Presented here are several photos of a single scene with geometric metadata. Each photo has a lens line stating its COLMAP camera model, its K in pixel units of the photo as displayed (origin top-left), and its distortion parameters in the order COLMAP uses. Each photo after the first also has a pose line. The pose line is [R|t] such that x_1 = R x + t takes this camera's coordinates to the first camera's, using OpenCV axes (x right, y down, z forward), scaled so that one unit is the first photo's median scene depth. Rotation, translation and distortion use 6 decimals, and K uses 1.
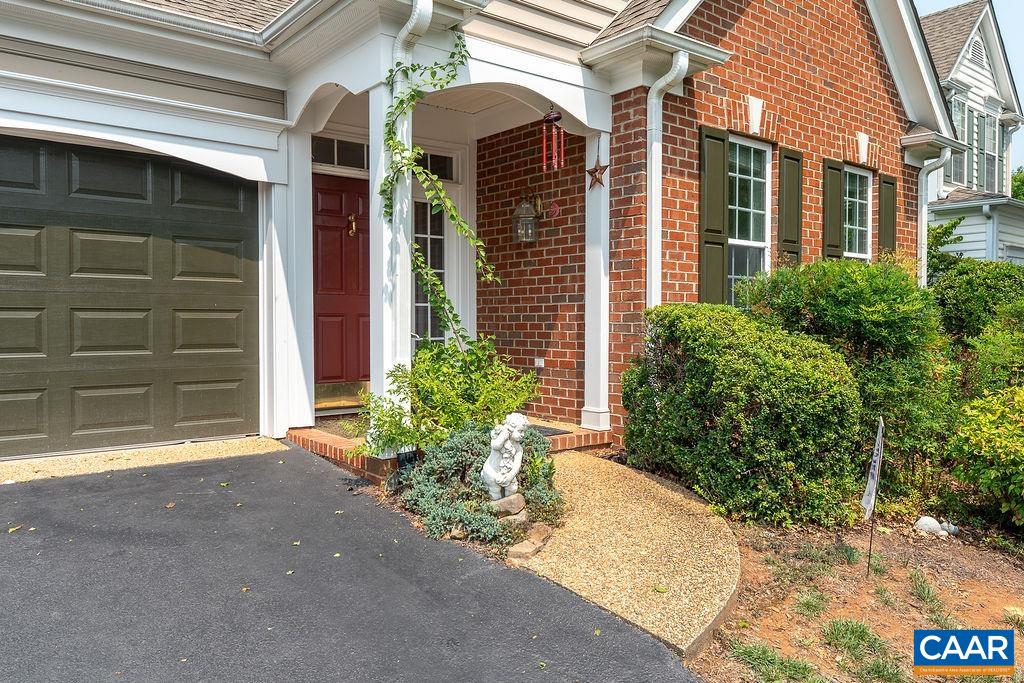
lens RADIAL K [[754.8, 0, 512.7], [0, 754.8, 332.3], [0, 0, 1]] dist [-0.001539, 0.003502]
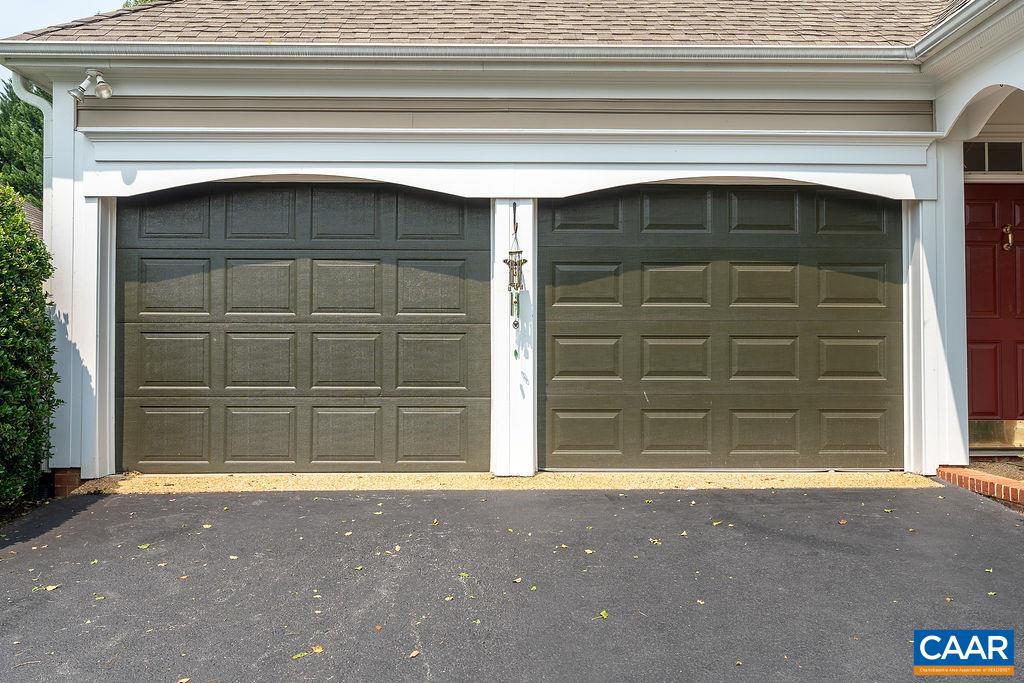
lens RADIAL K [[905.6, 0, 510.0], [0, 905.6, 337.3], [0, 0, 1]] dist [0.000180, 0.001924]
pose [[0.791940, -0.015915, -0.610392, -0.038783], [-0.010046, 0.999185, -0.039087, 0.021513], [0.610517, 0.037087, 0.791135, -0.195726]]
